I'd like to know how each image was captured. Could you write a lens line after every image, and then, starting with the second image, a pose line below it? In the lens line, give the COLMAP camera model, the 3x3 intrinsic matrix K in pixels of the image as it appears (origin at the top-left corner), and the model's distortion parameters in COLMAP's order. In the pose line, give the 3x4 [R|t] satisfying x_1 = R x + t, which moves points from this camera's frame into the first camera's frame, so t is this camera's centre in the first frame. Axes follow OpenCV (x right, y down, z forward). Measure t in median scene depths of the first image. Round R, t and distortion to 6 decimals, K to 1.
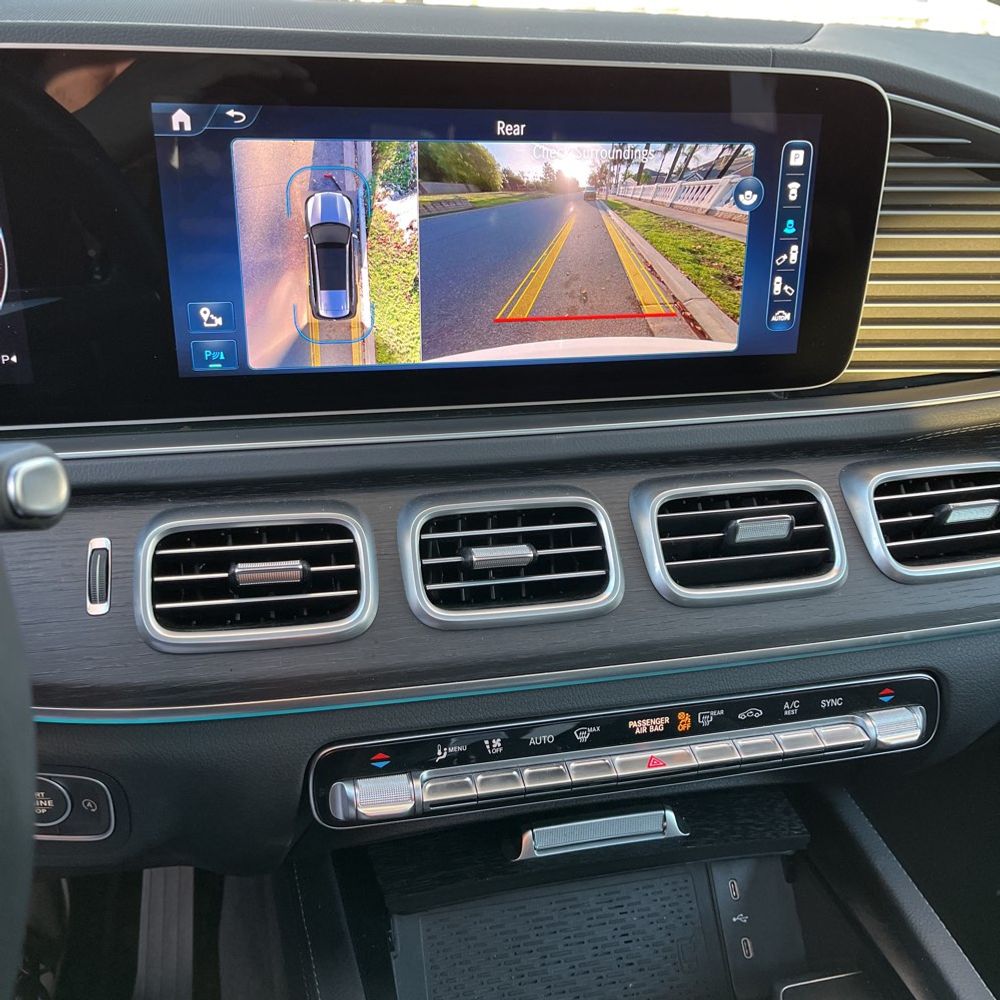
lens RADIAL K [[1023.6, 0, 495.6], [0, 1023.6, 496.6], [0, 0, 1]] dist [0.023694, 0.000000]
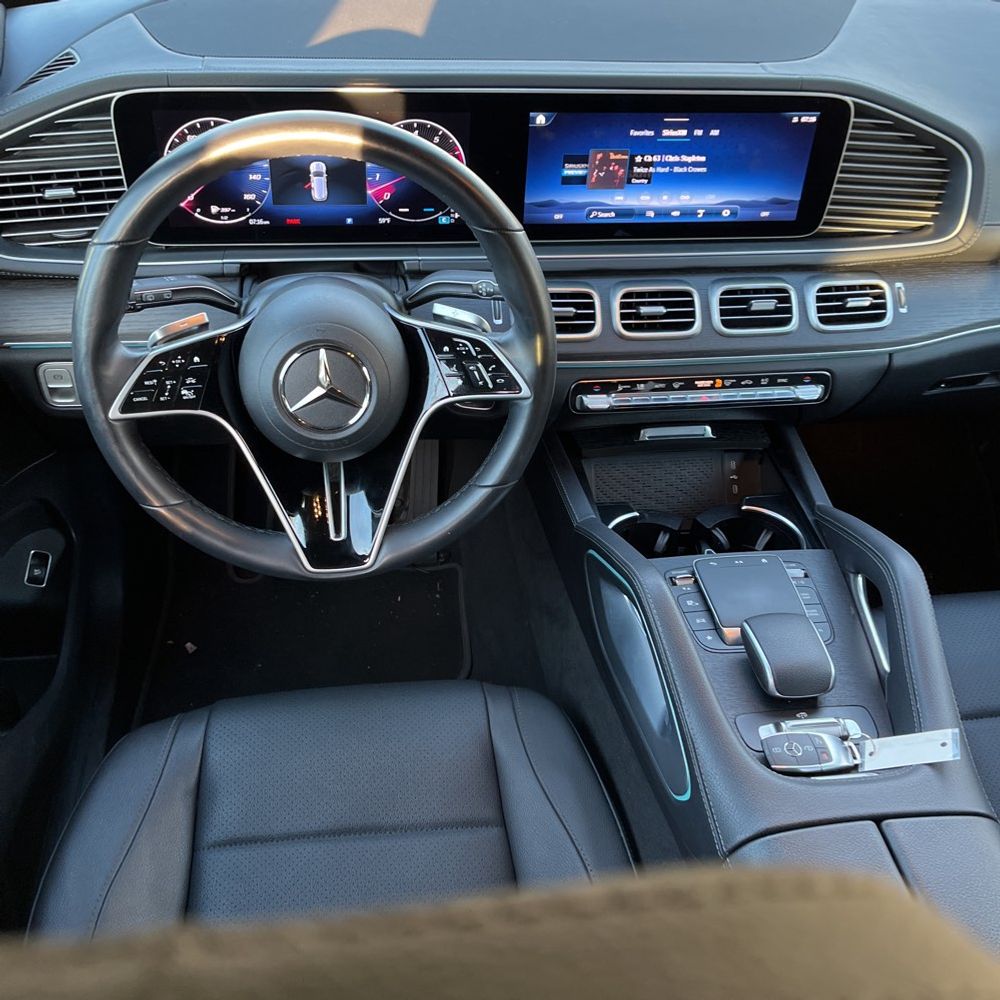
lens RADIAL K [[1023.6, 0, 493.7], [0, 1023.6, 504.0], [0, 0, 1]] dist [0.023694, 0.000000]
pose [[0.995668, 0.080404, -0.046704, -0.209982], [-0.062526, 0.950703, 0.303734, -0.212567], [0.068823, -0.299498, 0.951611, -1.427819]]
